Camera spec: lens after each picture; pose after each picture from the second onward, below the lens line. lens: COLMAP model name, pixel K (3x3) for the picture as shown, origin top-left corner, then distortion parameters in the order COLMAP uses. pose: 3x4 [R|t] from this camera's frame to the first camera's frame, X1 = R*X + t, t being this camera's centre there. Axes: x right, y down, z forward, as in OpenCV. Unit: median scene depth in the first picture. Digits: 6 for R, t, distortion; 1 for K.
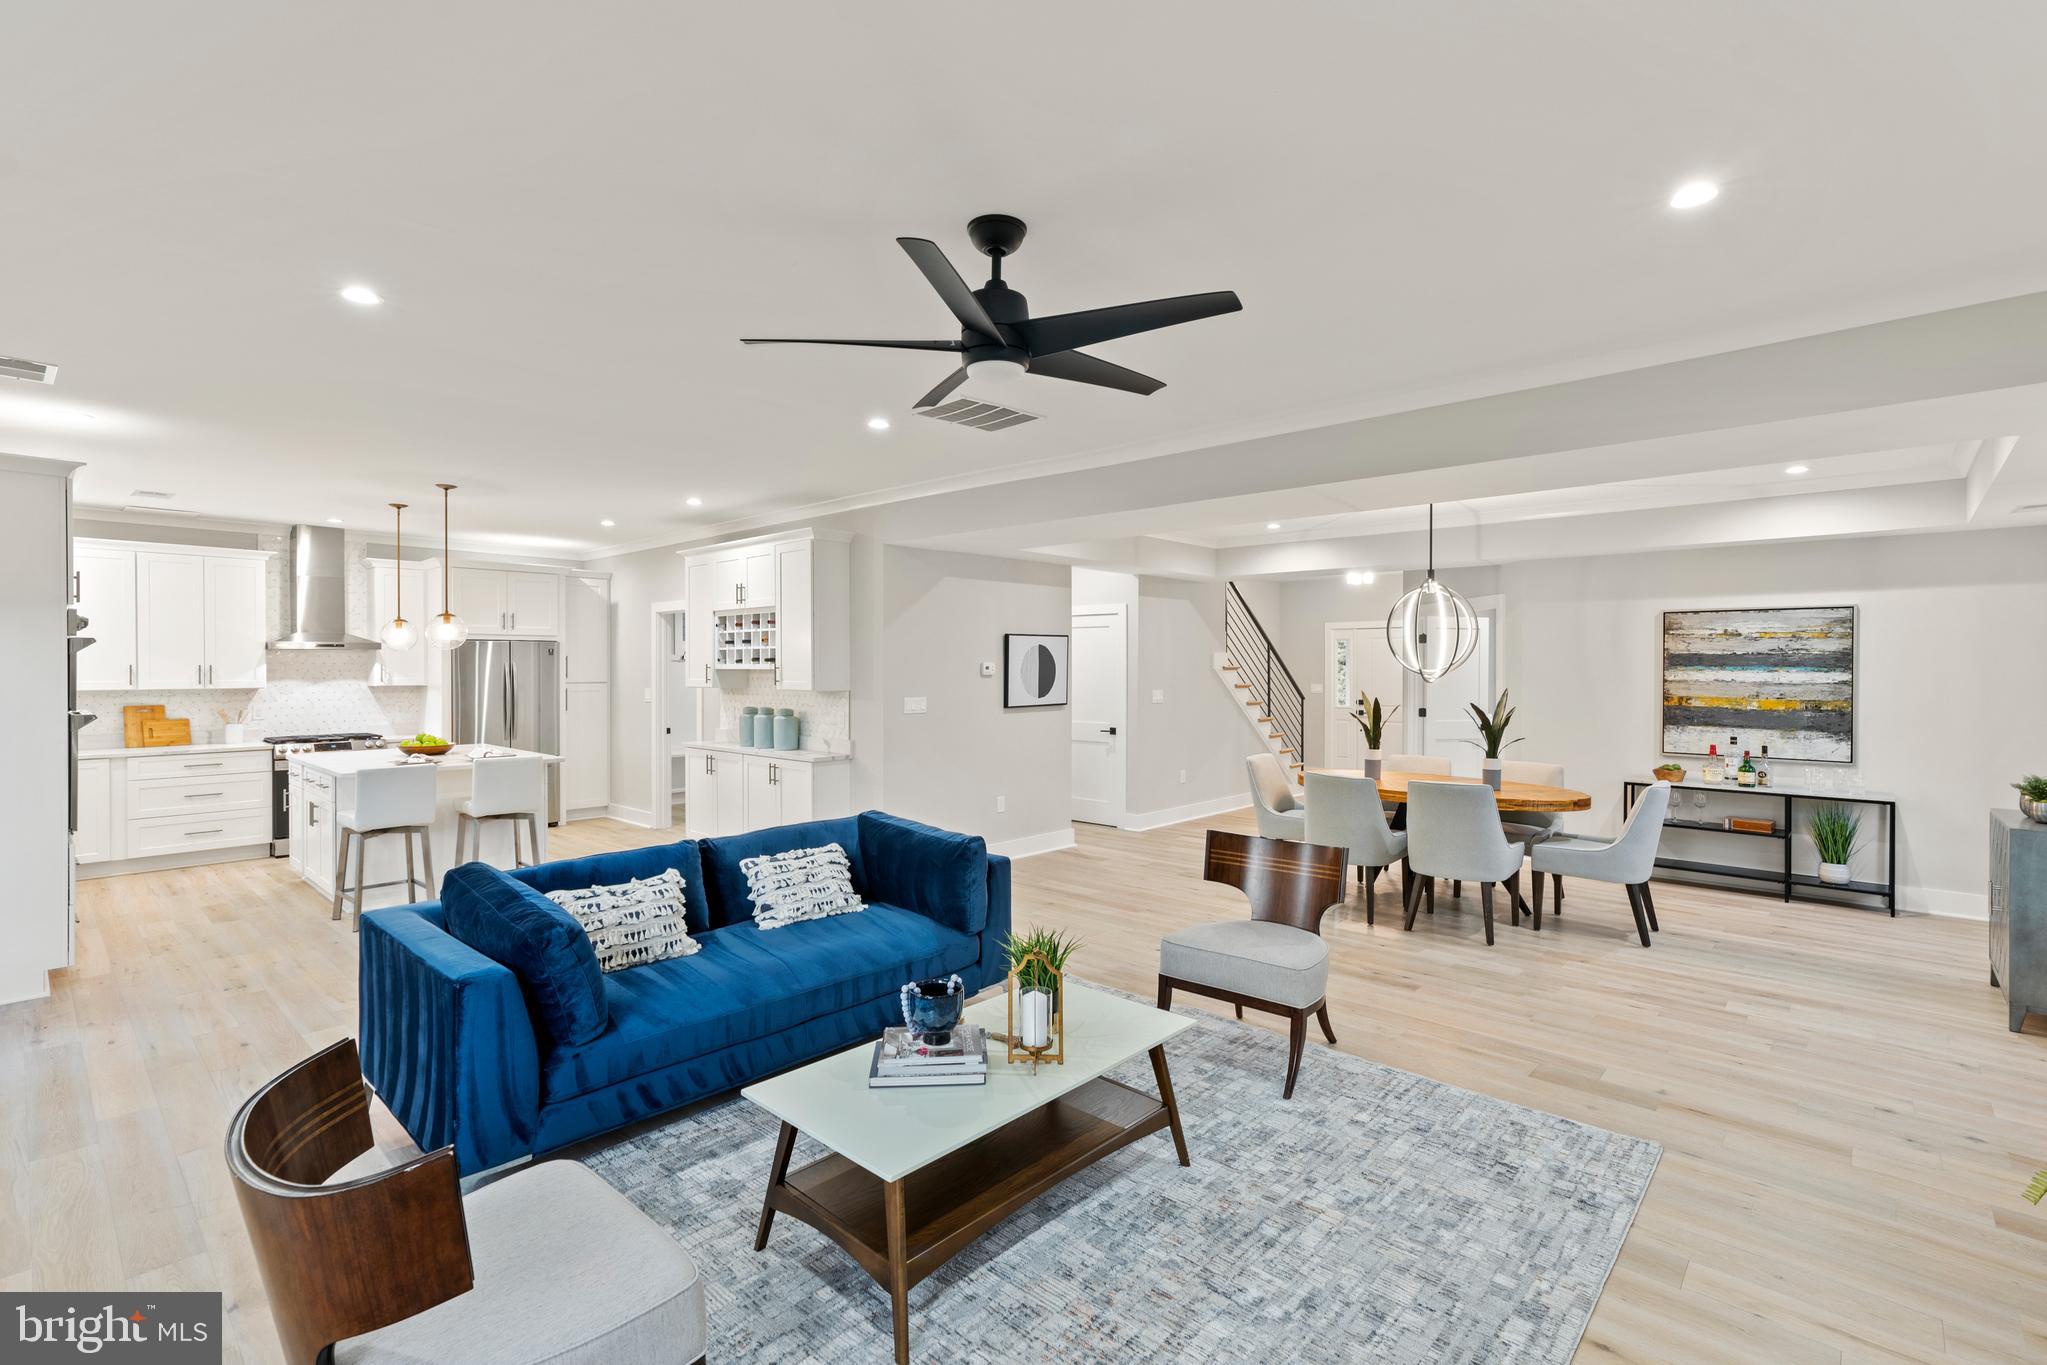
lens RADIAL K [[937.6, 0, 1026.7], [0, 937.6, 670.5], [0, 0, 1]] dist [-0.015978, 0.016779]
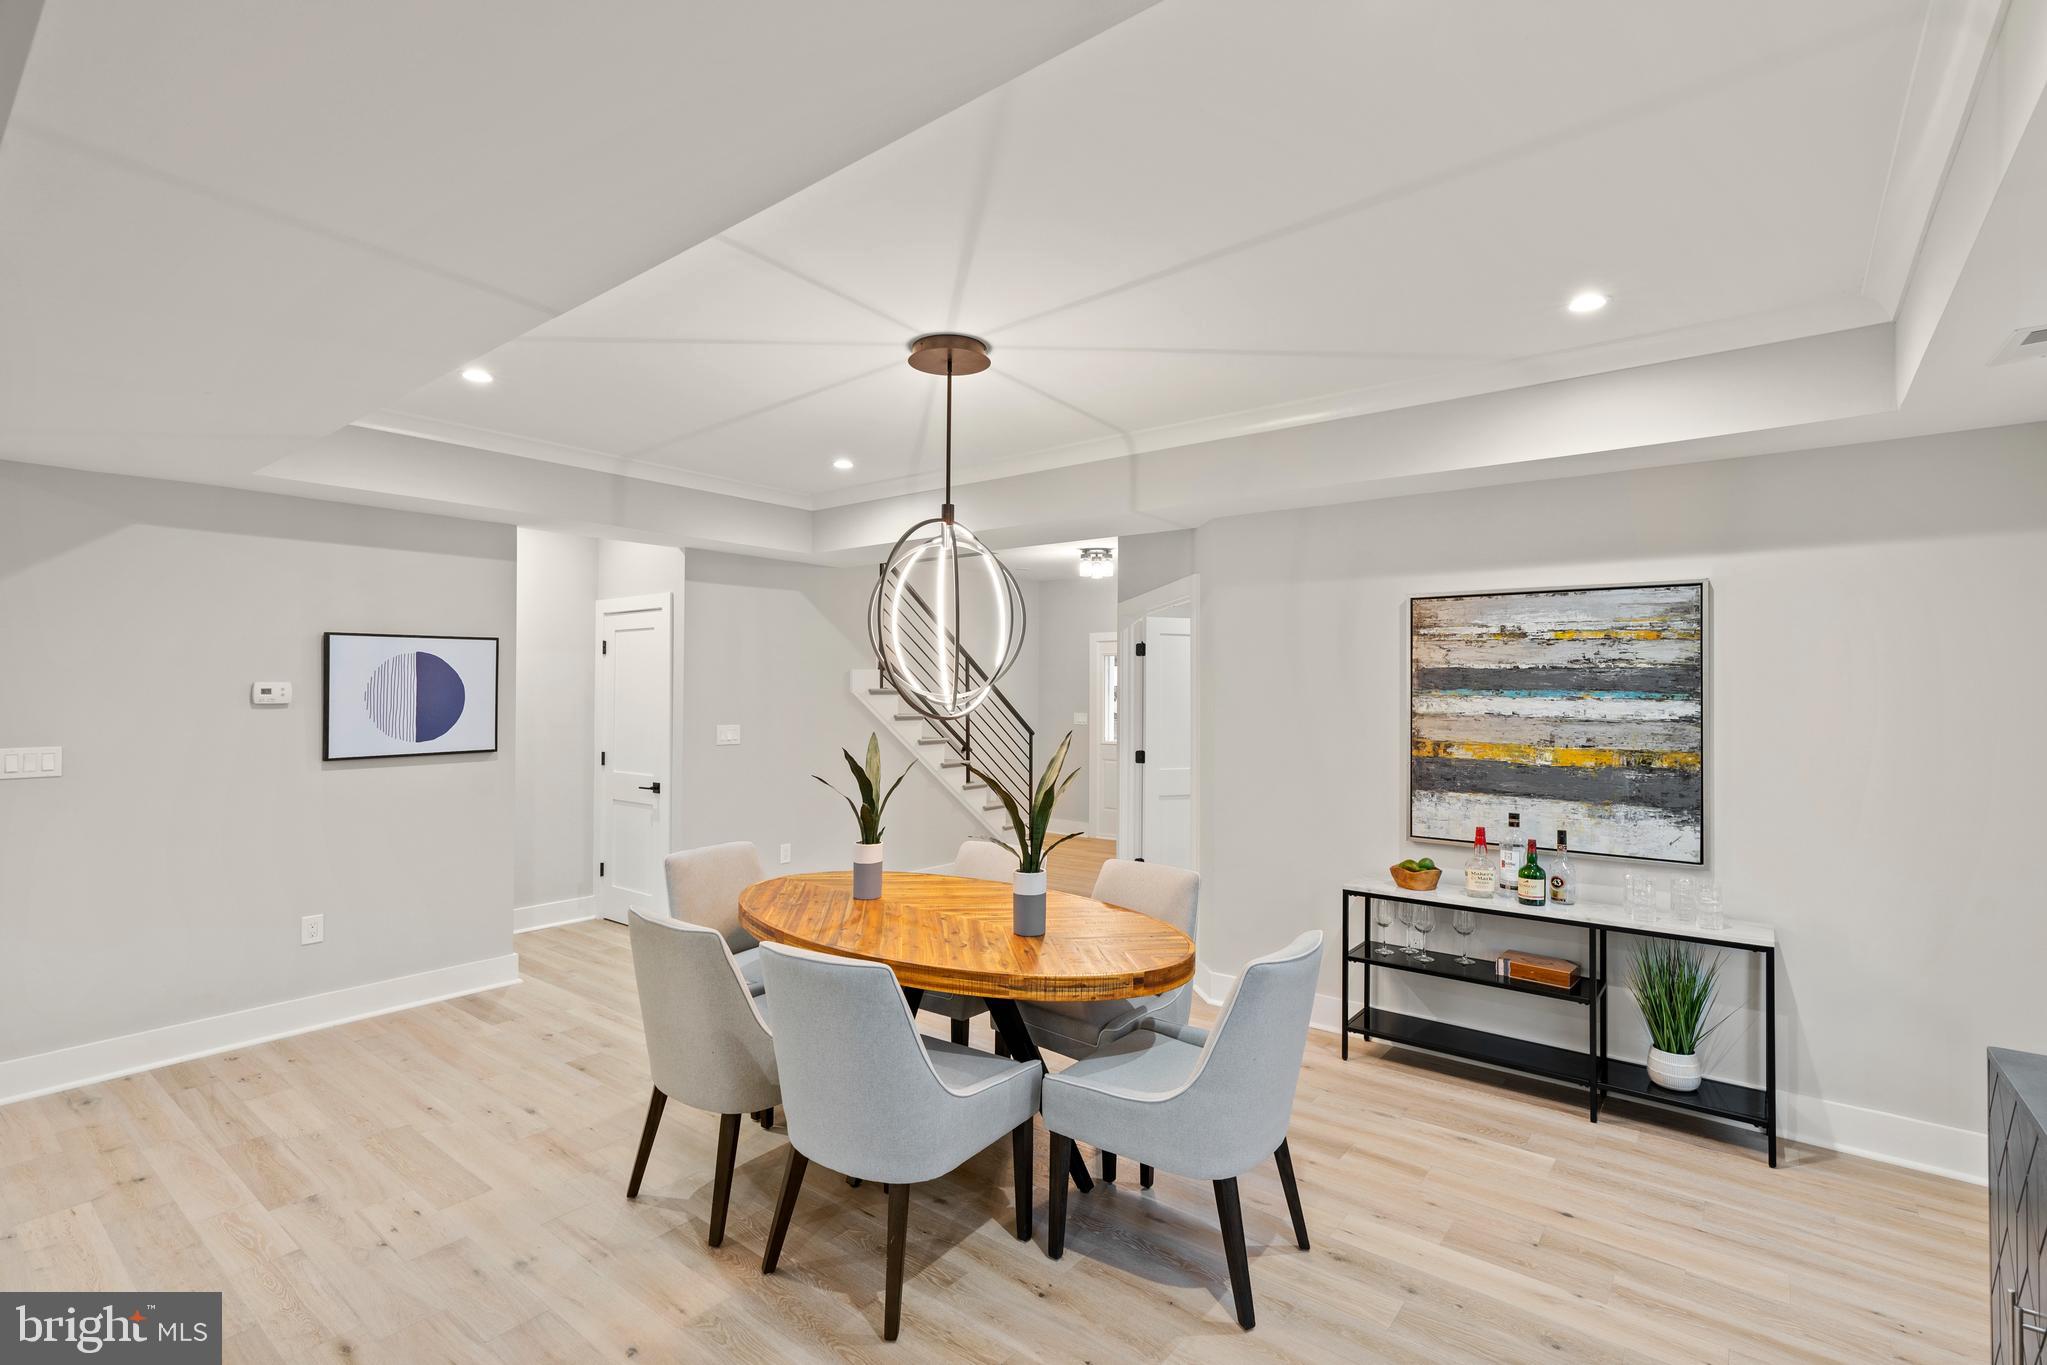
lens RADIAL K [[937.6, 0, 1039.6], [0, 937.6, 679.5], [0, 0, 1]] dist [-0.015978, 0.016779]
pose [[0.996912, 0.001783, 0.078507, 0.407646], [-0.000603, 0.999887, -0.015043, -0.002047], [-0.078525, 0.014949, 0.996800, 0.435762]]
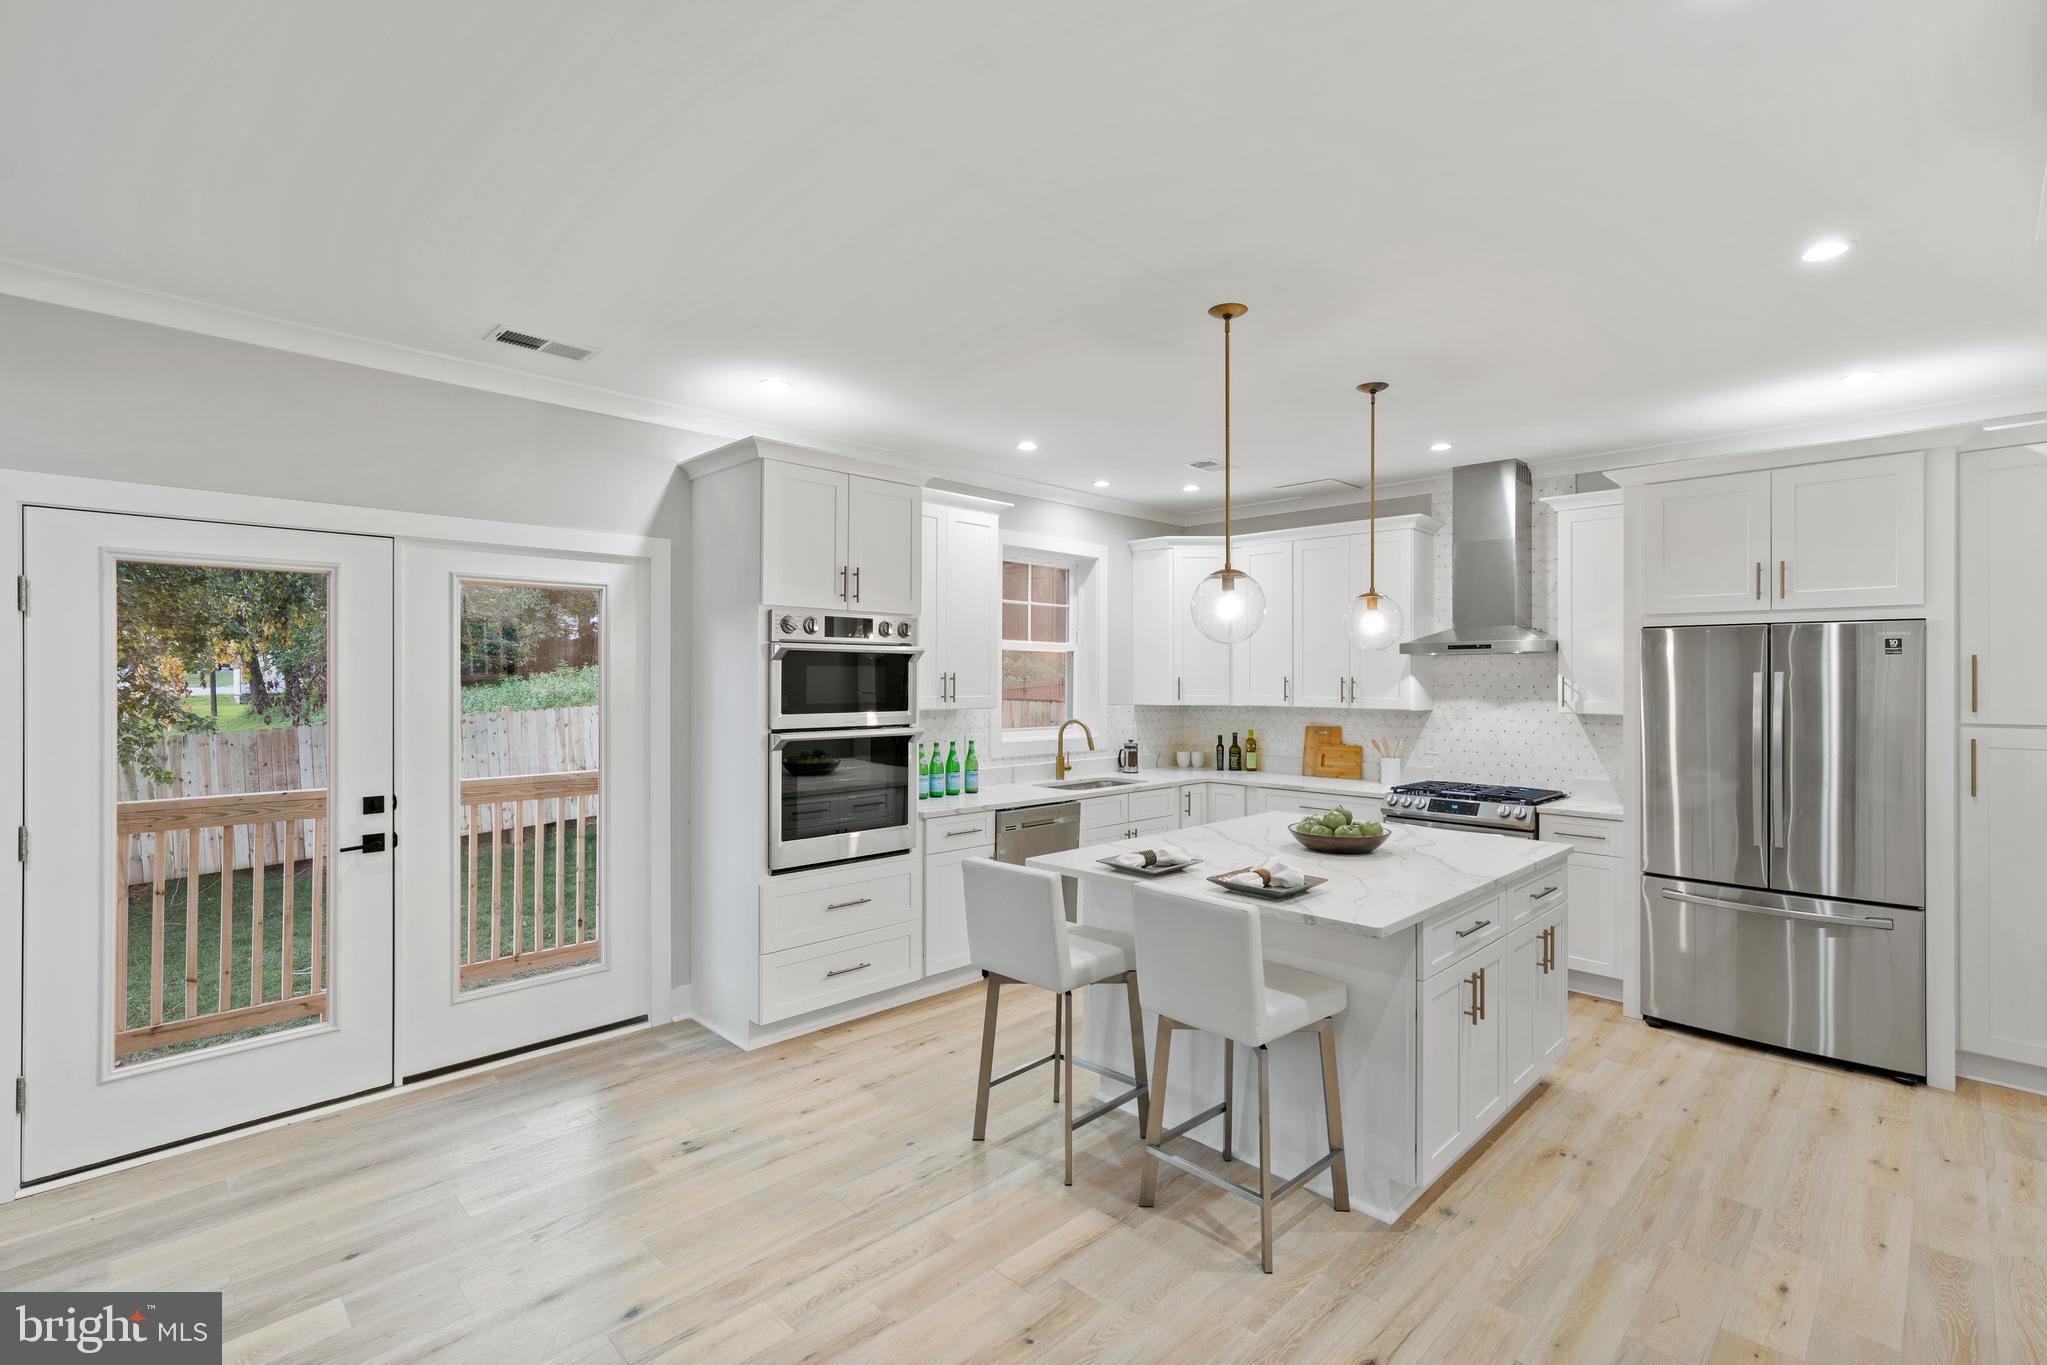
lens RADIAL K [[937.6, 0, 1018.9], [0, 937.6, 670.3], [0, 0, 1]] dist [-0.015978, 0.016779]
pose [[-0.044638, -0.006811, -0.998980, -0.115468], [-0.009446, 0.999935, -0.006396, -0.004423], [0.998959, 0.009151, -0.044699, 0.847996]]
